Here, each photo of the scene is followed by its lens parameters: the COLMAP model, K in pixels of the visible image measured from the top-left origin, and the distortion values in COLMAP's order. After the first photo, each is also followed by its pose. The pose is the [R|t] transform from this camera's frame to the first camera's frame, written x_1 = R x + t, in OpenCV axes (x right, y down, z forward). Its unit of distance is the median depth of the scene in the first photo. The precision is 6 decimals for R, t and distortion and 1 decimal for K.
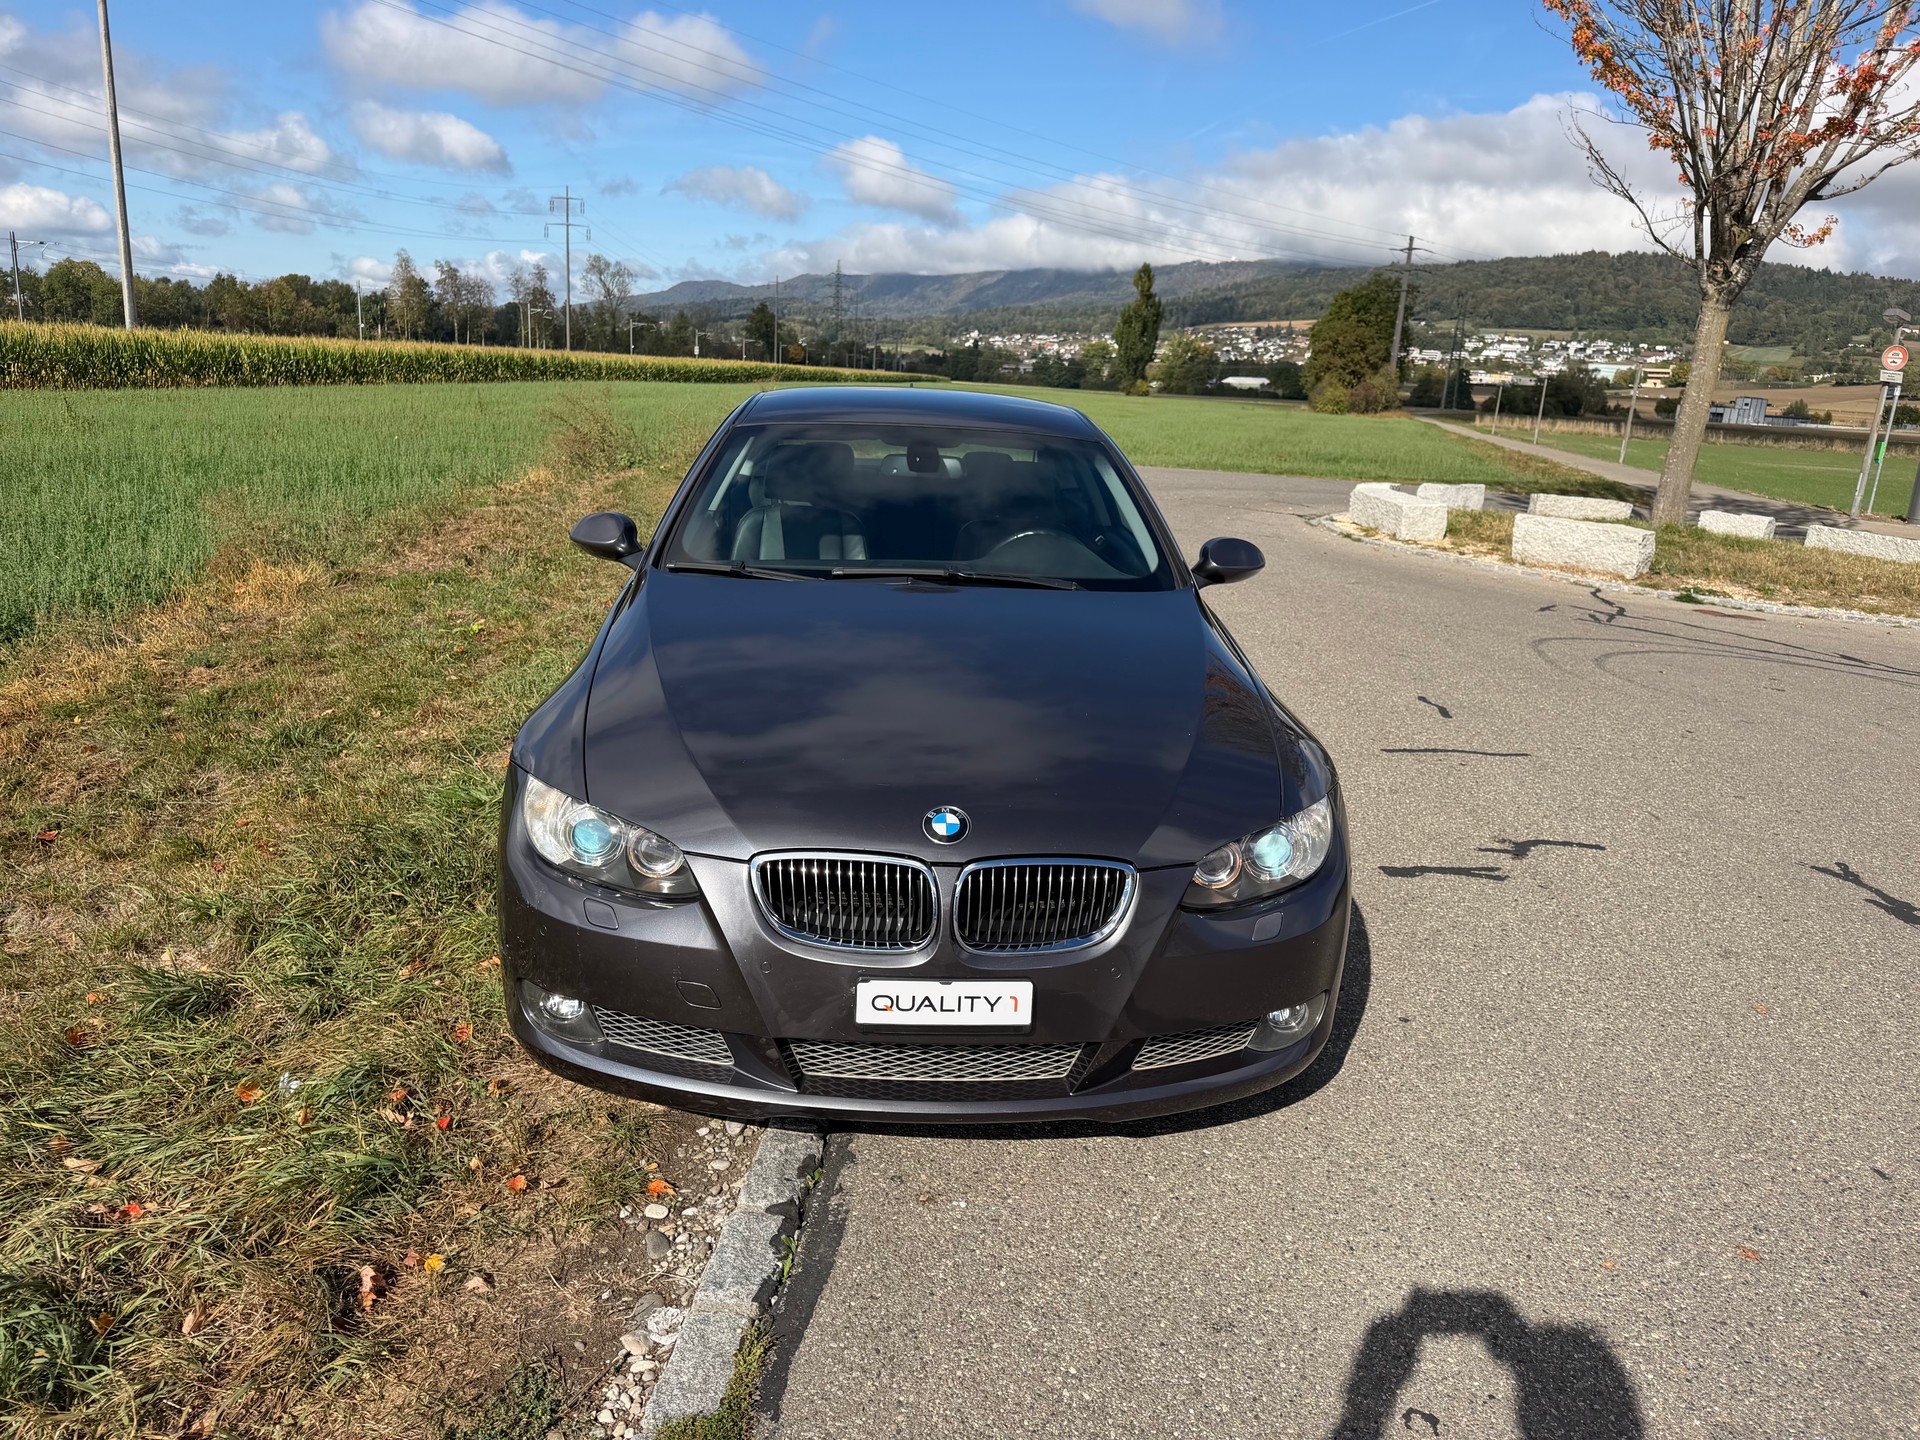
lens RADIAL K [[1407.8, 0, 963.6], [0, 1407.8, 742.6], [0, 0, 1]] dist [0.032681, -0.037986]
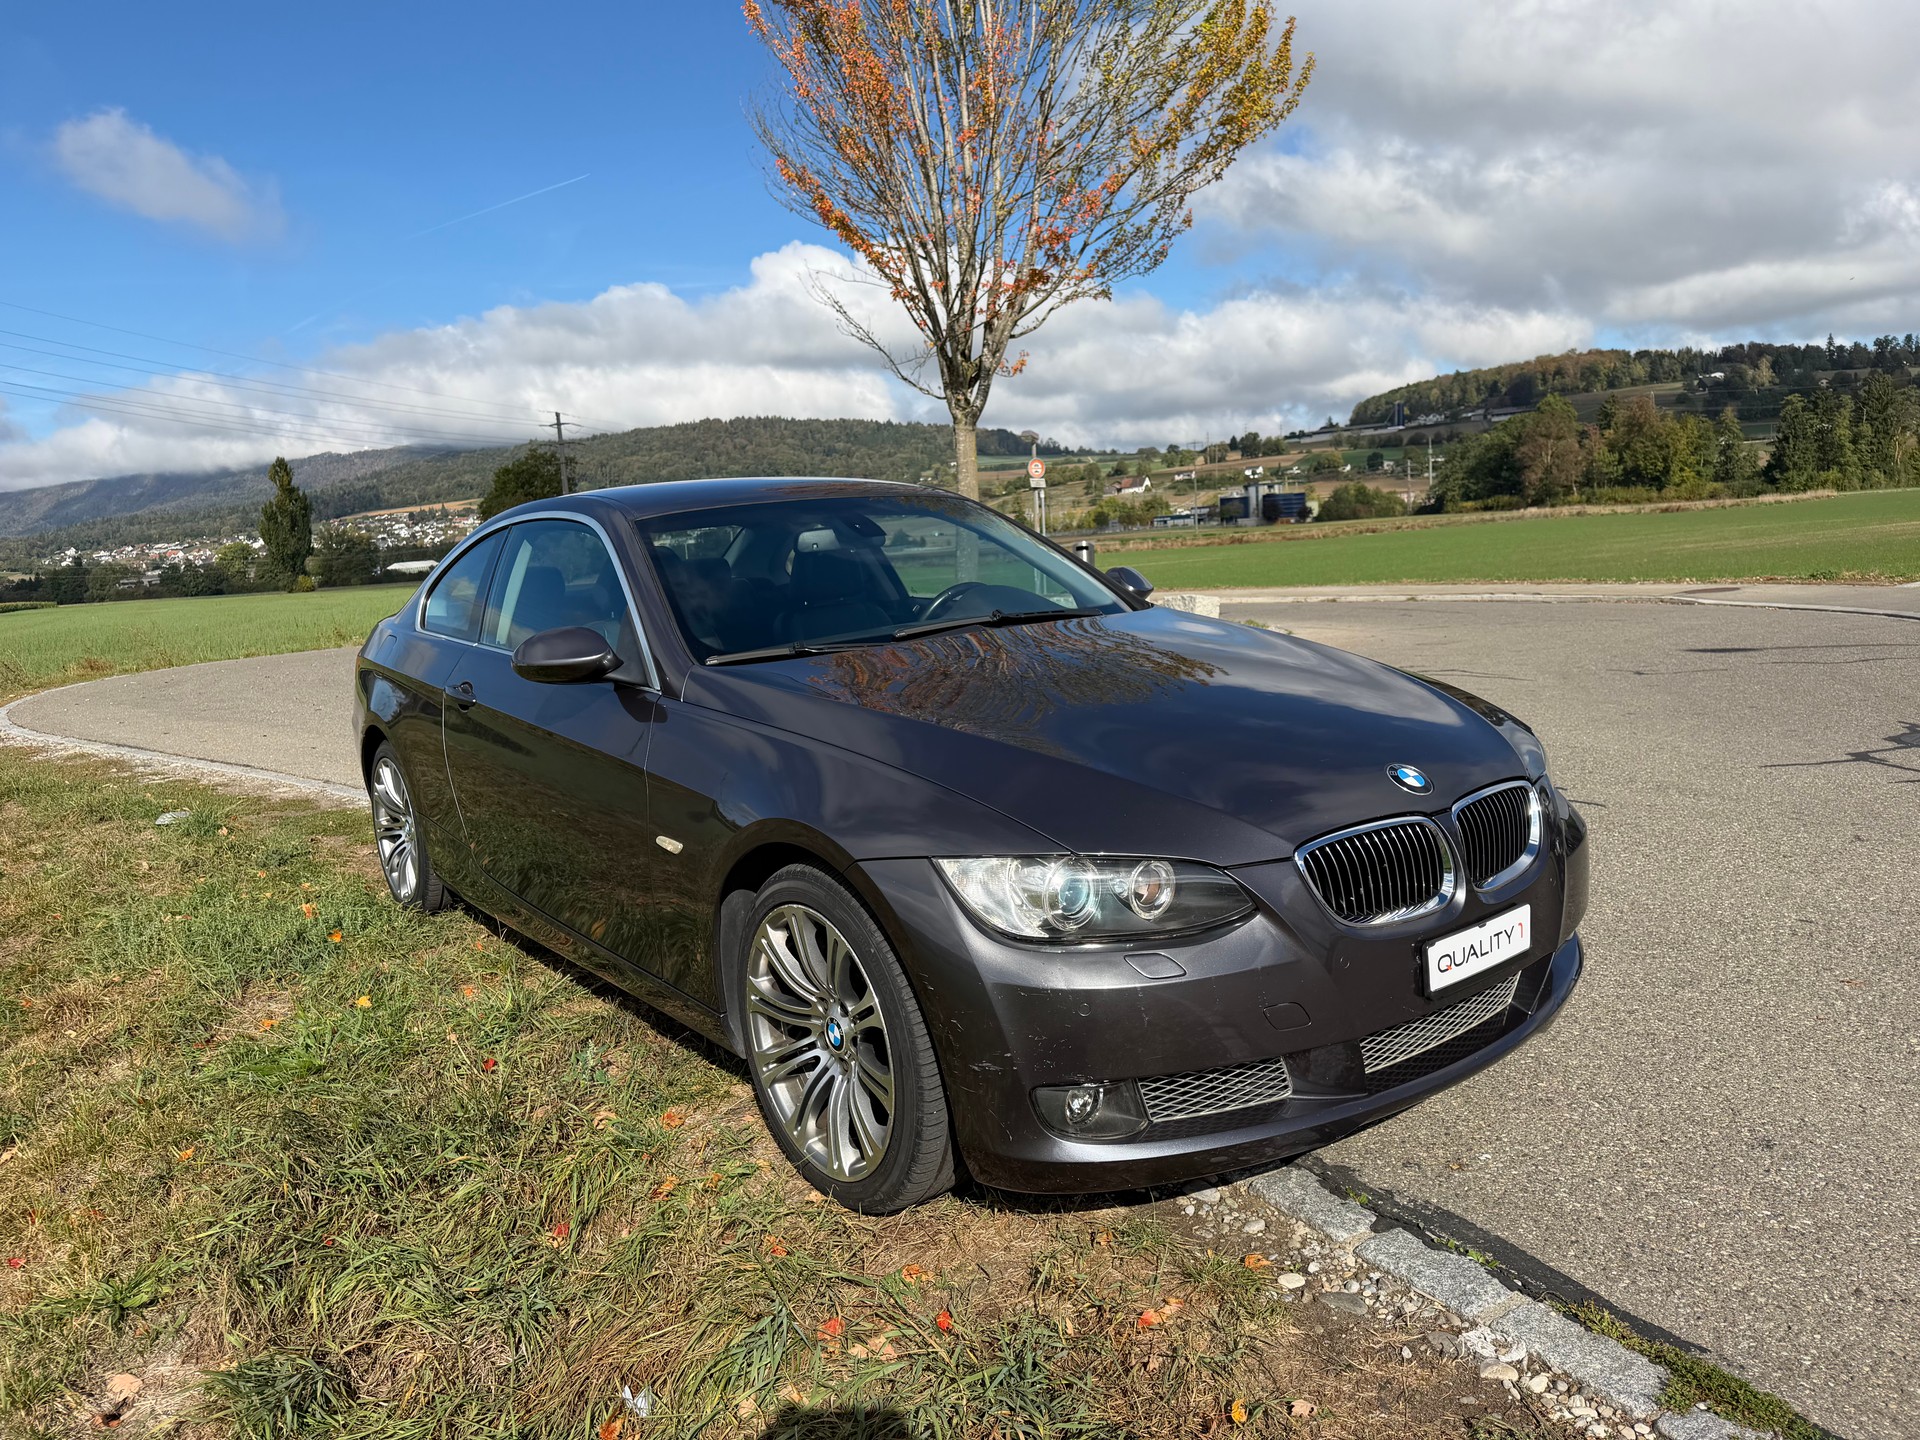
lens RADIAL K [[1384.2, 0, 949.4], [0, 1384.2, 719.9], [0, 0, 1]] dist [0.111916, -0.145381]
pose [[0.833543, -0.181129, 0.521919, -0.150224], [0.248435, 0.966708, -0.061277, -0.000627], [-0.493444, 0.180740, 0.850791, 0.055372]]
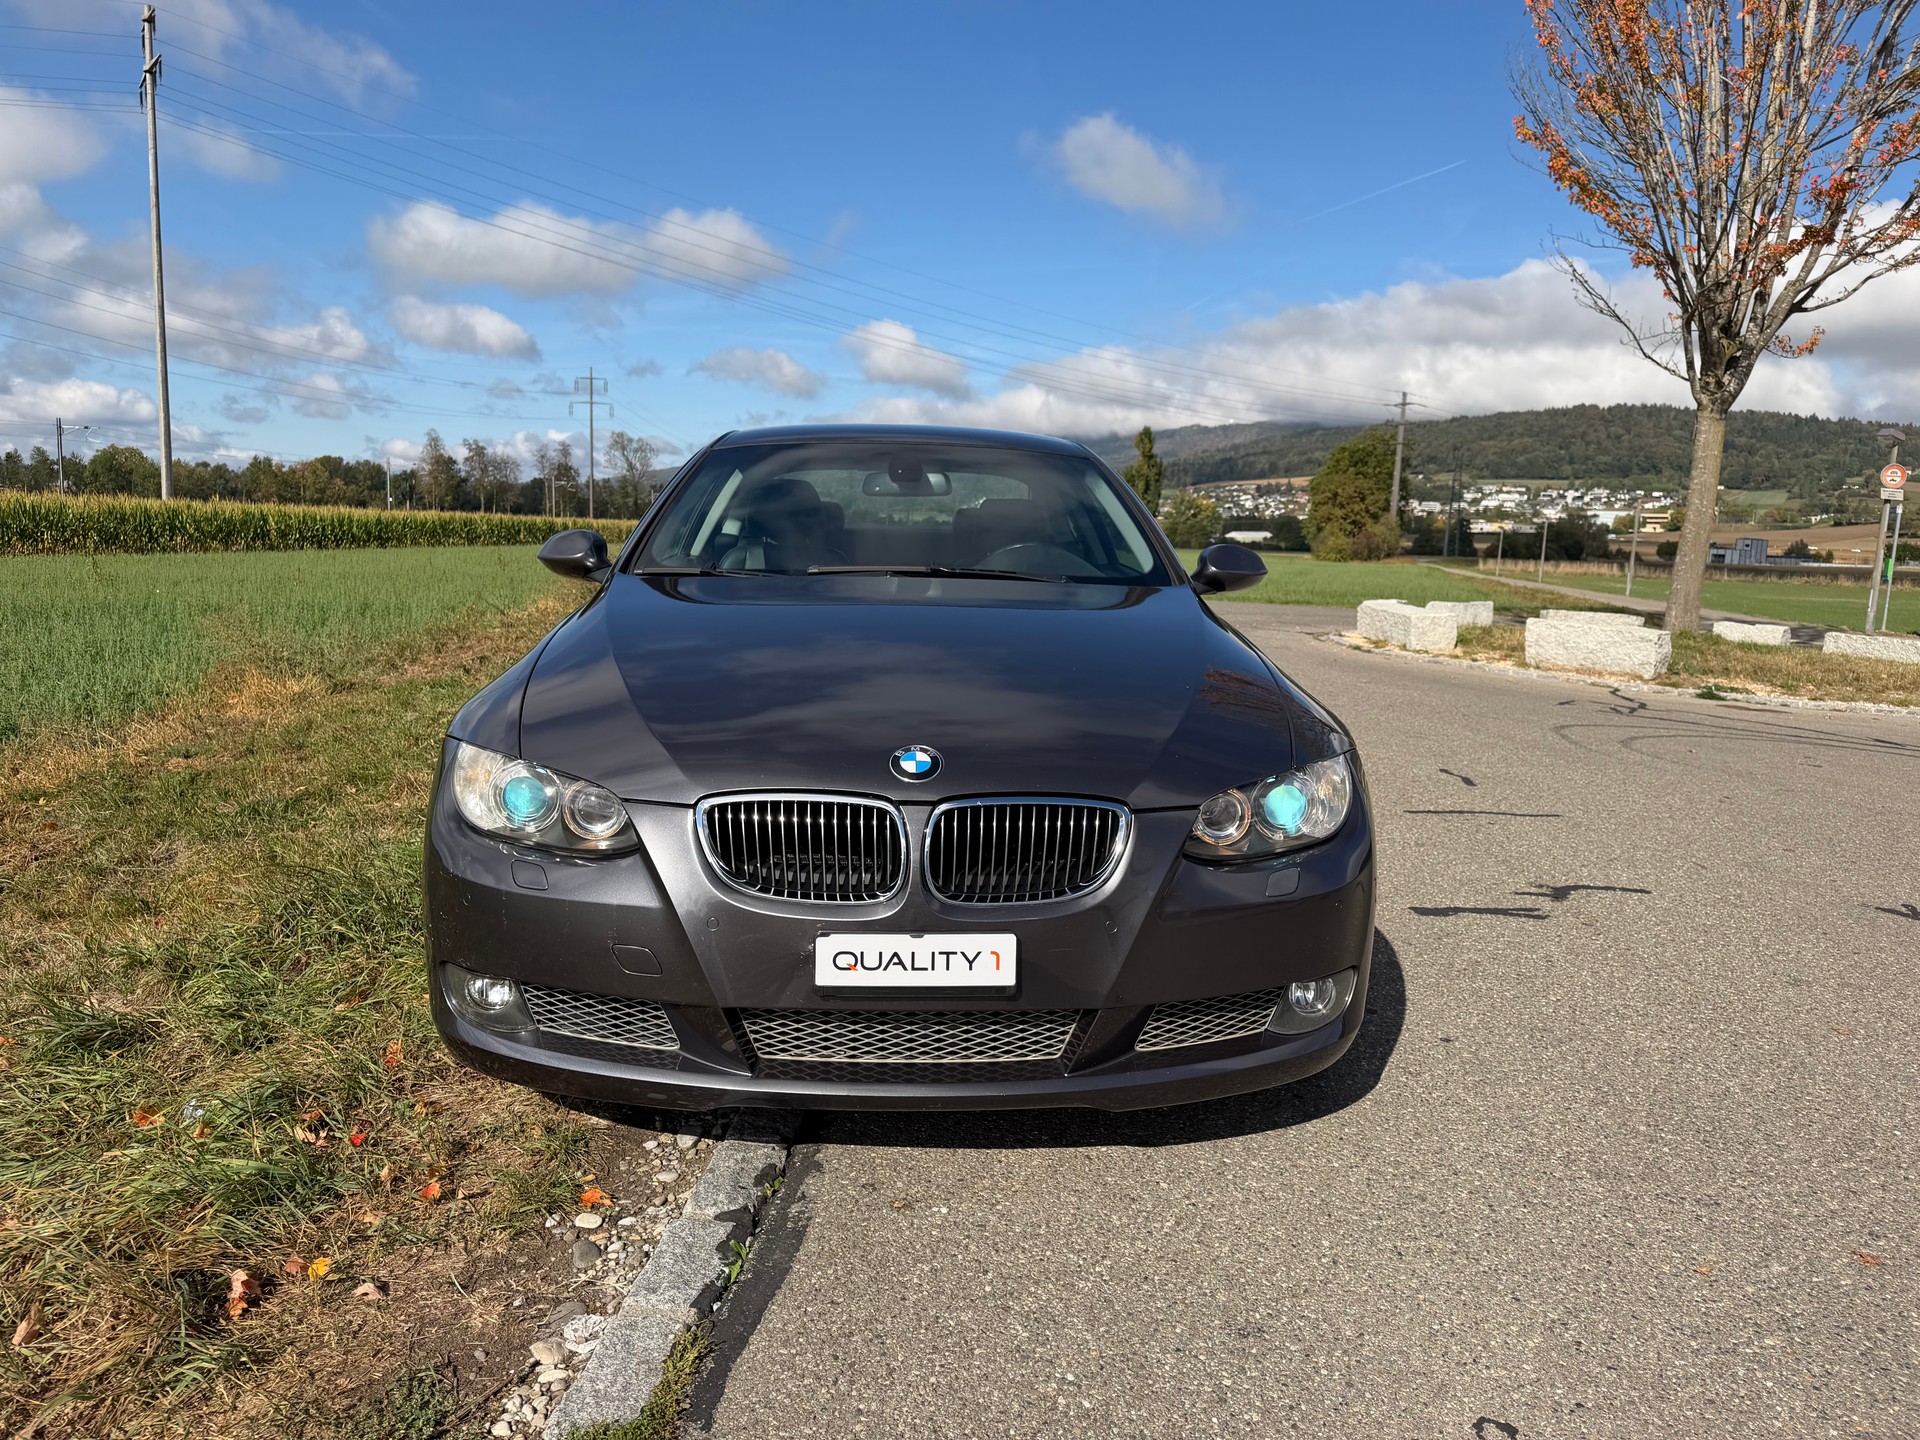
lens RADIAL K [[1408.0, 0, 958.4], [0, 1408.0, 718.6], [0, 0, 1]] dist [0.026870, -0.030547]
pose [[0.999647, -0.022235, -0.014577, 0.005292], [0.020169, 0.991422, -0.129132, 0.027318], [0.017323, 0.128793, 0.991520, 0.020652]]
